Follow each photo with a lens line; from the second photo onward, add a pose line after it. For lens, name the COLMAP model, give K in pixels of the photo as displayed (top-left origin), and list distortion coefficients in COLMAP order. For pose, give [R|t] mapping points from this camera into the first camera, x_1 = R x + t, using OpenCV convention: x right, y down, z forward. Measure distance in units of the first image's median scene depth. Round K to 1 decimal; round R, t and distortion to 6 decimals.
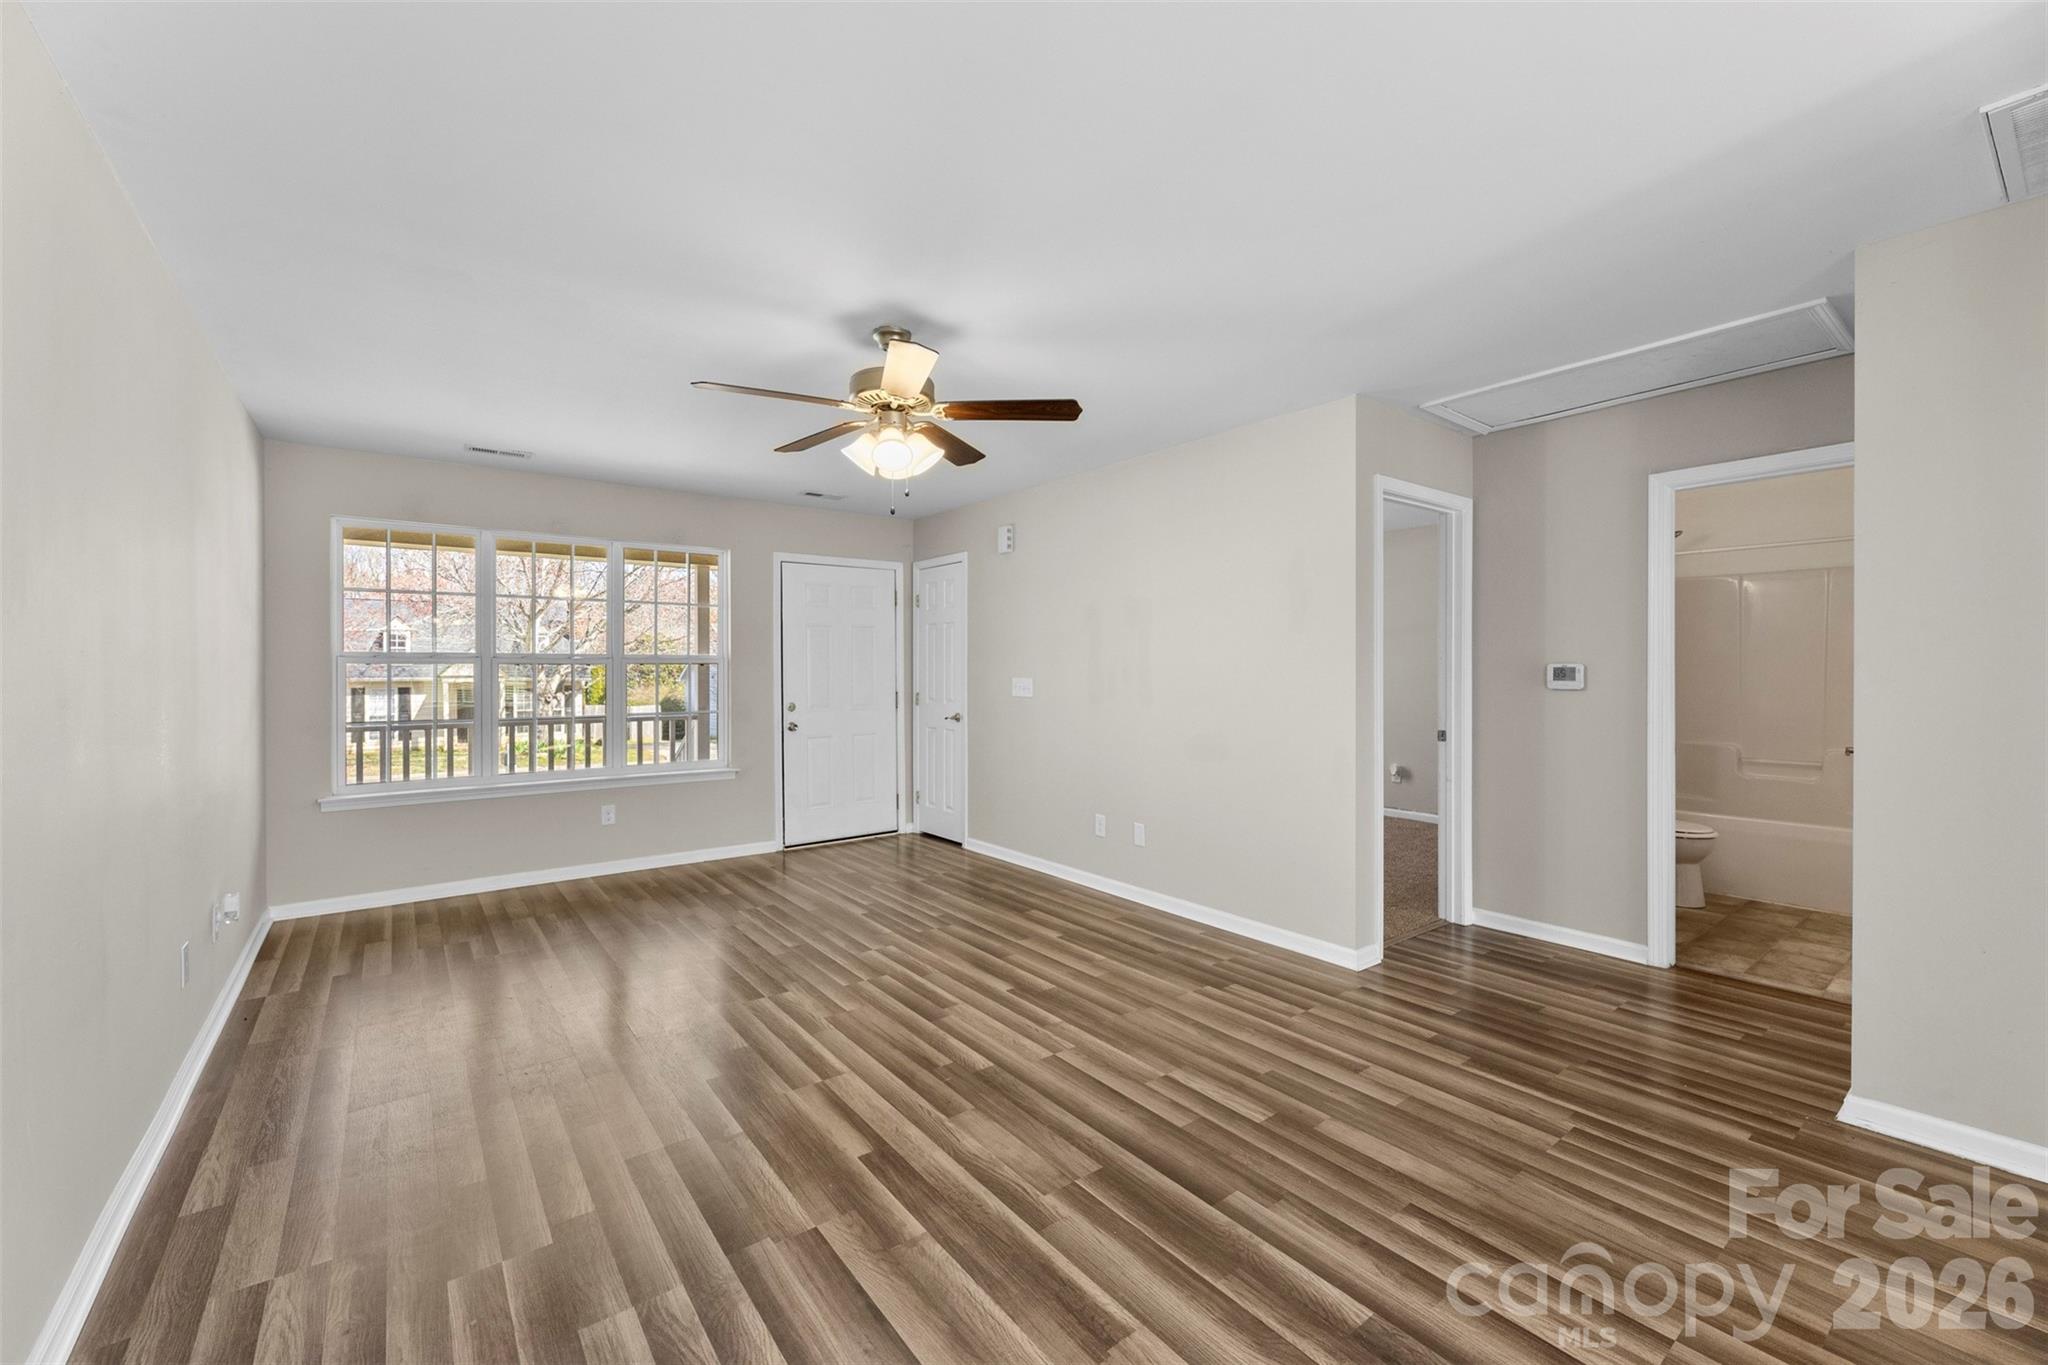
lens RADIAL K [[827.4, 0, 1020.4], [0, 827.4, 674.3], [0, 0, 1]] dist [0.000195, -0.000470]
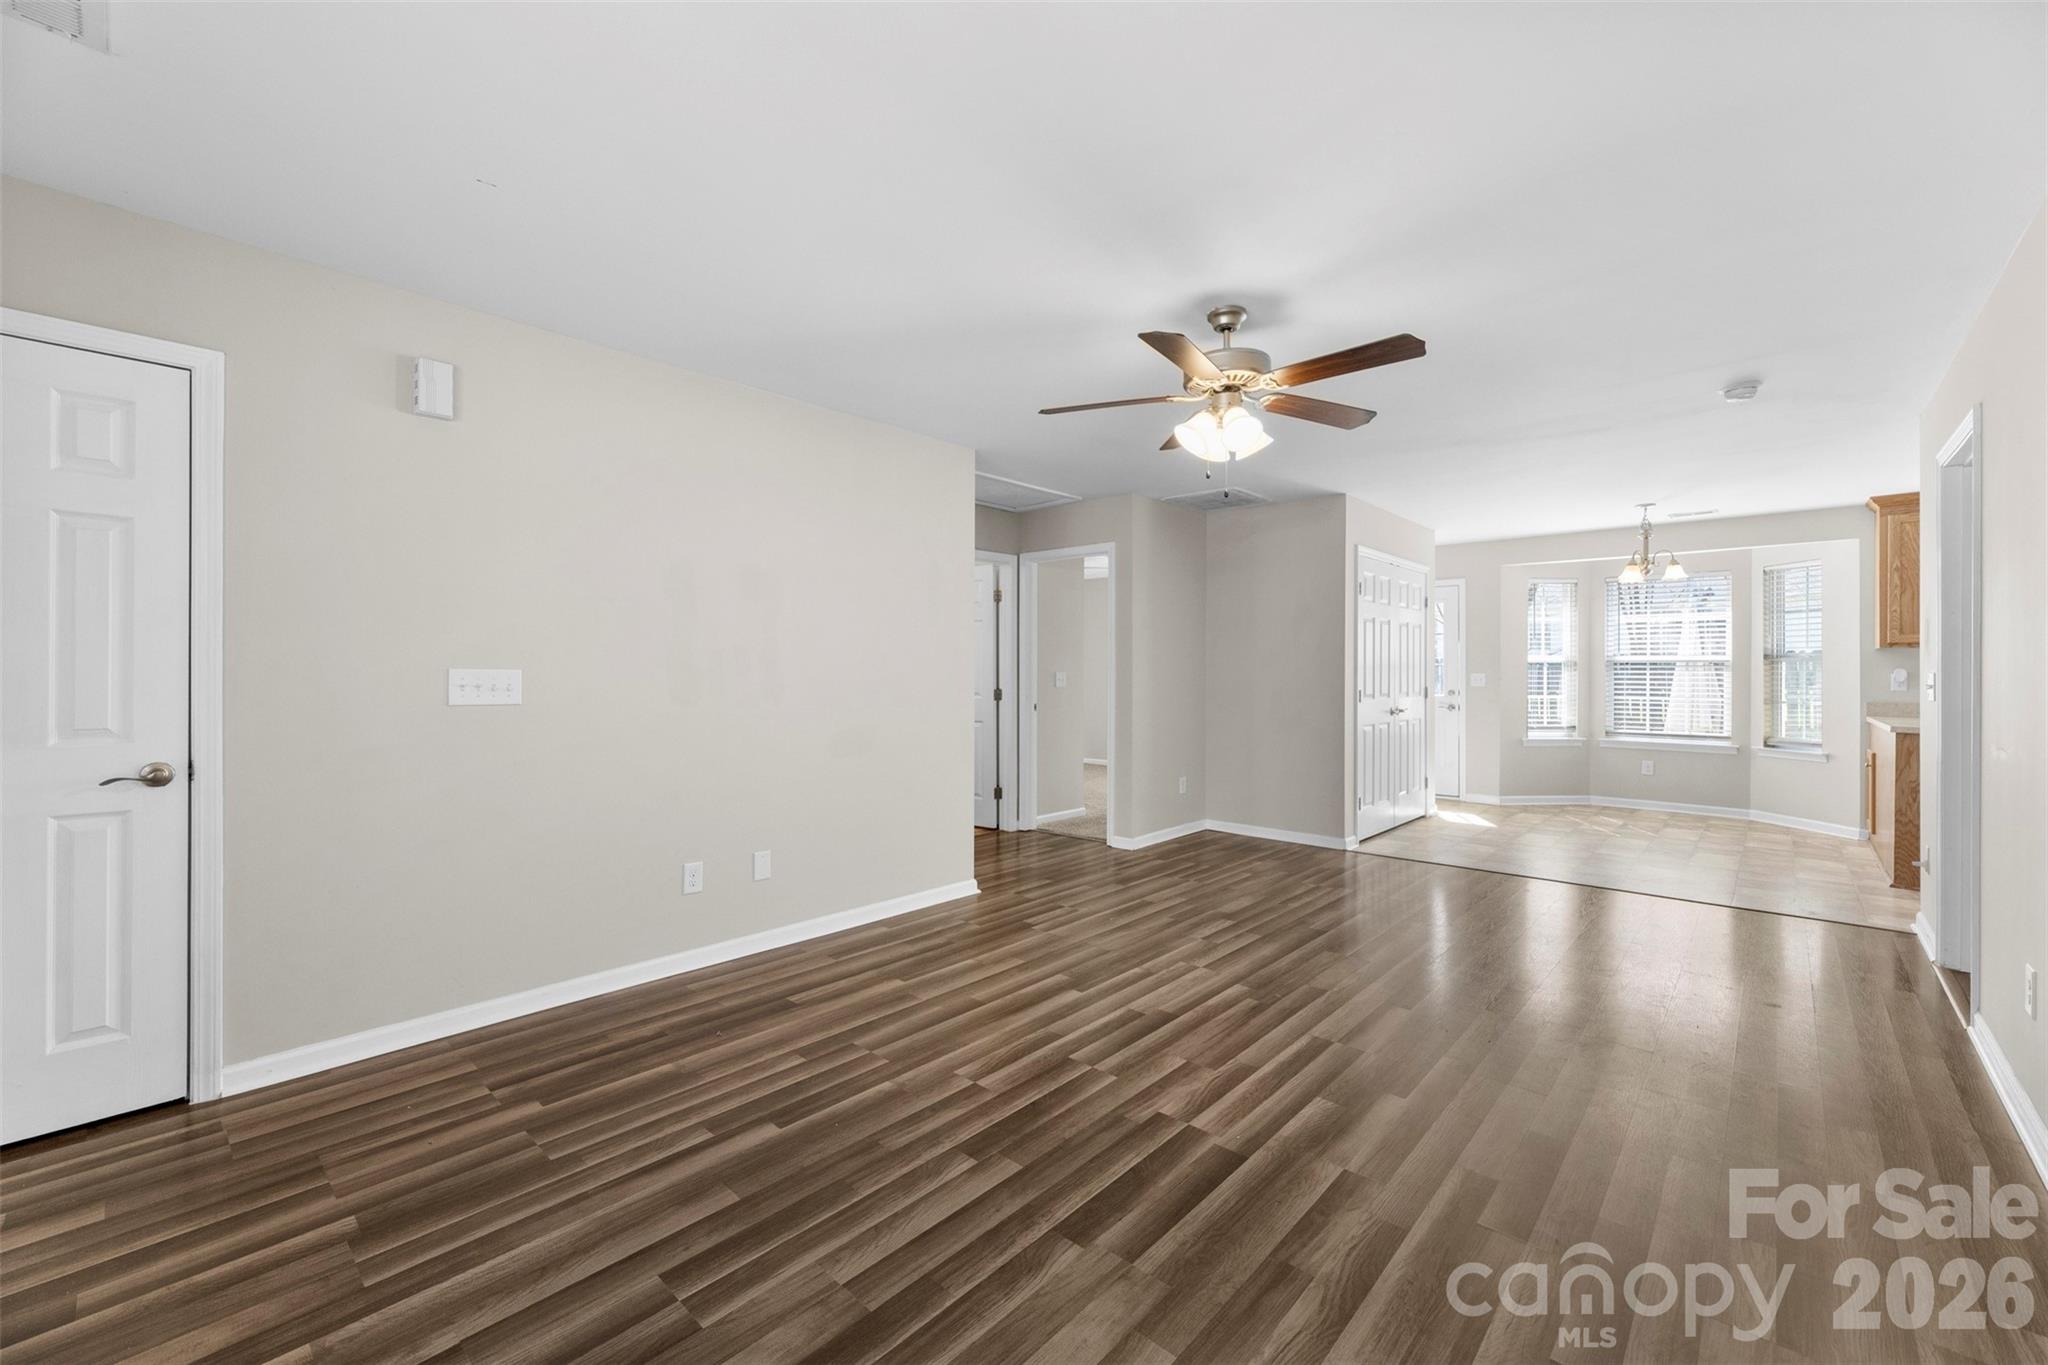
lens RADIAL K [[827.4, 0, 1025.1], [0, 827.4, 675.7], [0, 0, 1]] dist [0.000195, -0.000470]
pose [[-0.180213, -0.002274, 0.983625, -0.938271], [0.004024, 0.999987, 0.003049, 0.013424], [-0.983619, 0.004507, -0.180202, 1.226918]]
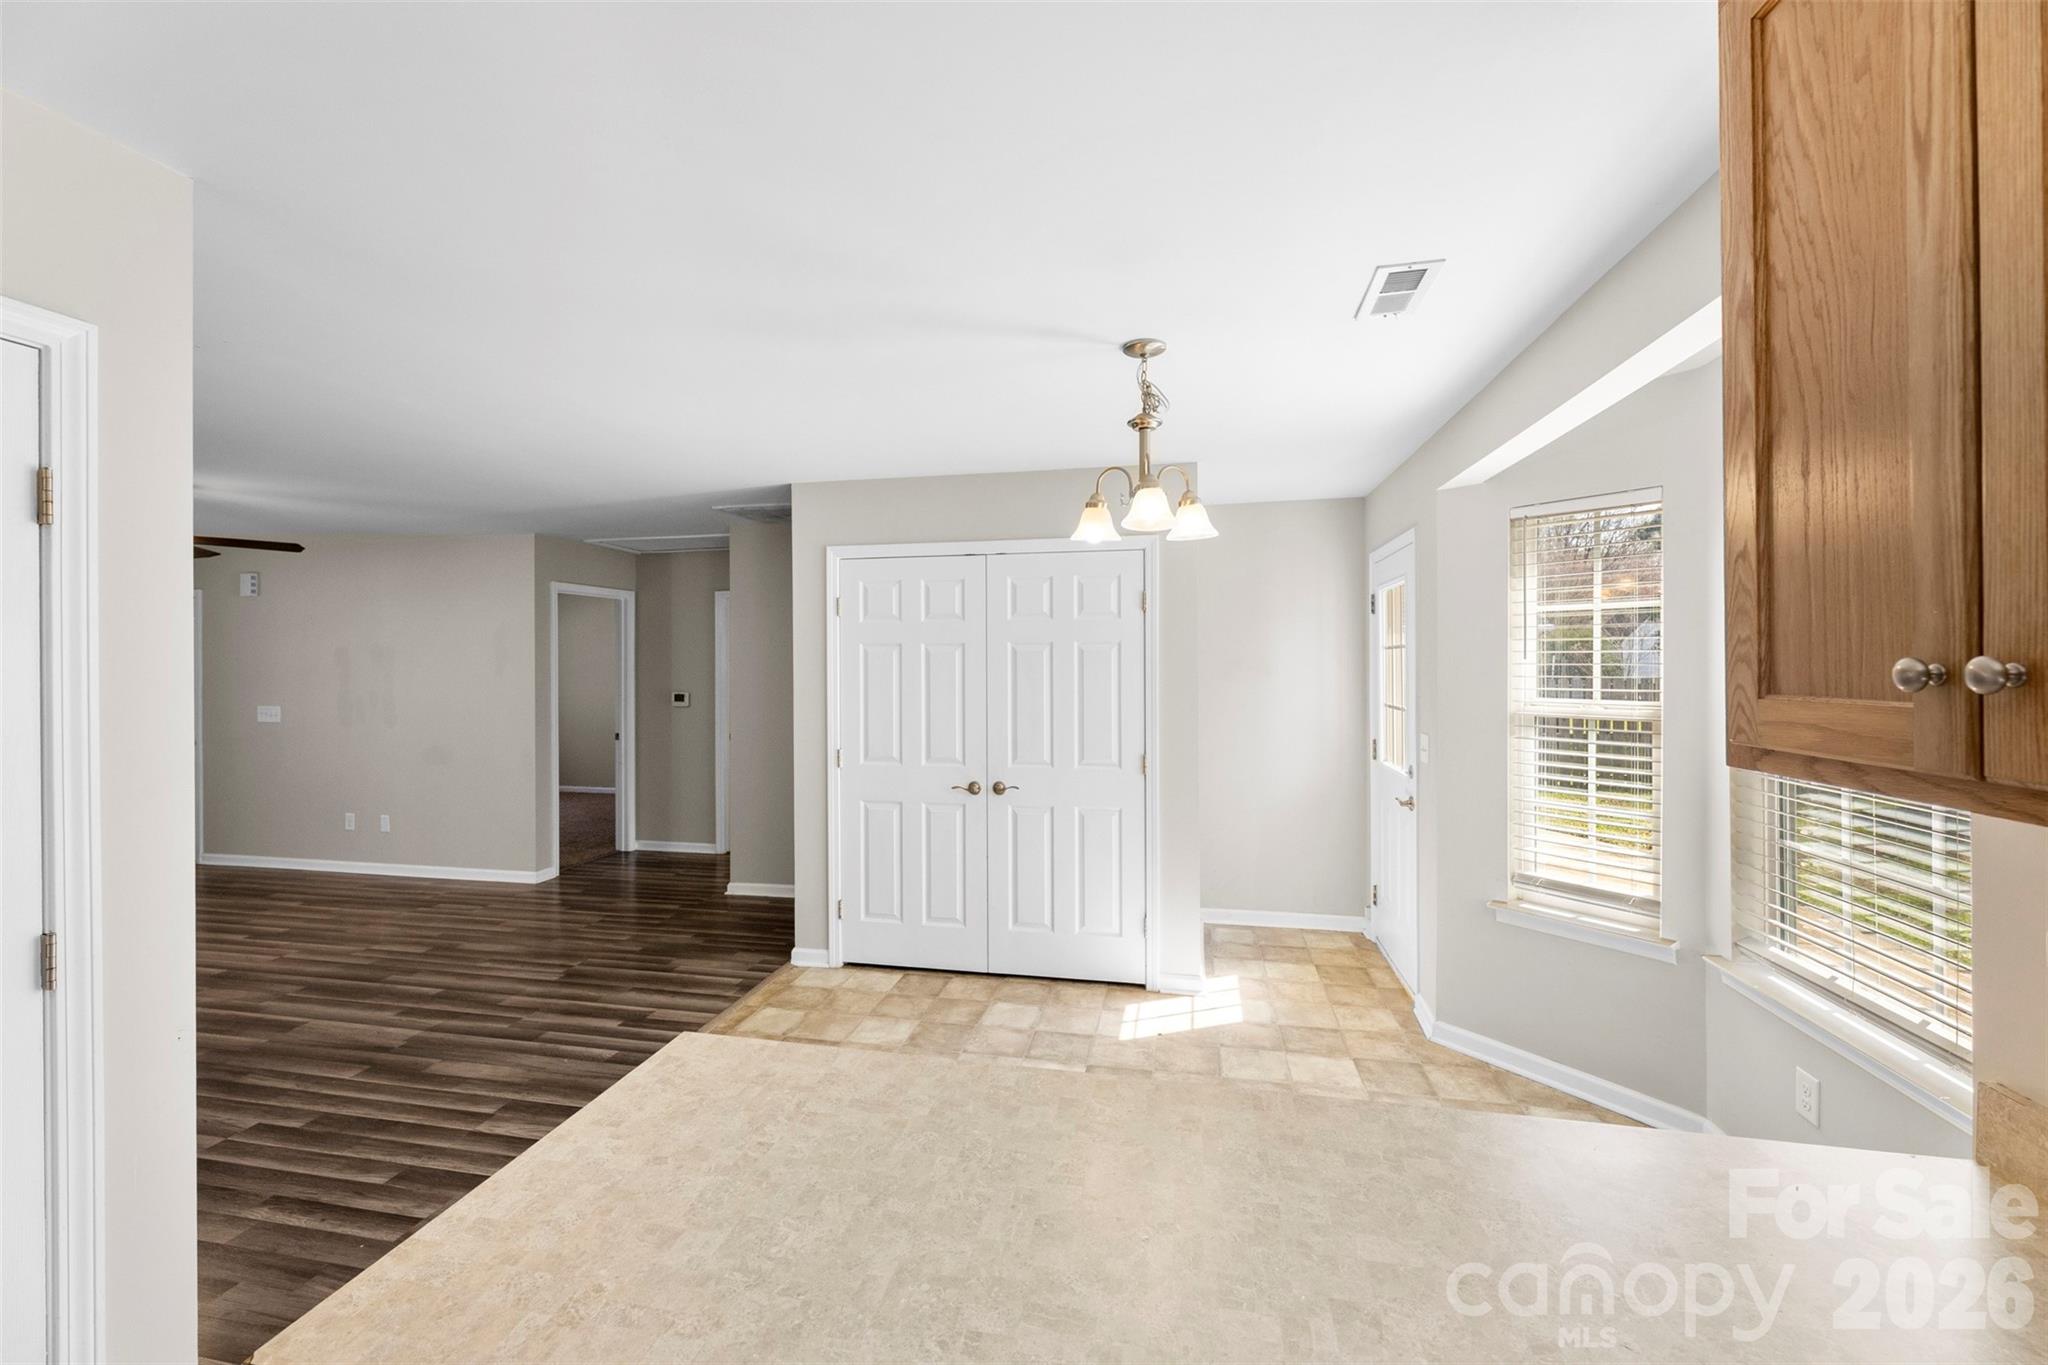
lens RADIAL K [[827.4, 0, 1029.0], [0, 827.4, 663.1], [0, 0, 1]] dist [0.000195, -0.000470]
pose [[0.751077, -0.002482, 0.660210, 0.059912], [0.006464, 0.999973, -0.003594, -0.073477], [-0.660183, 0.006967, 0.751072, -0.944537]]
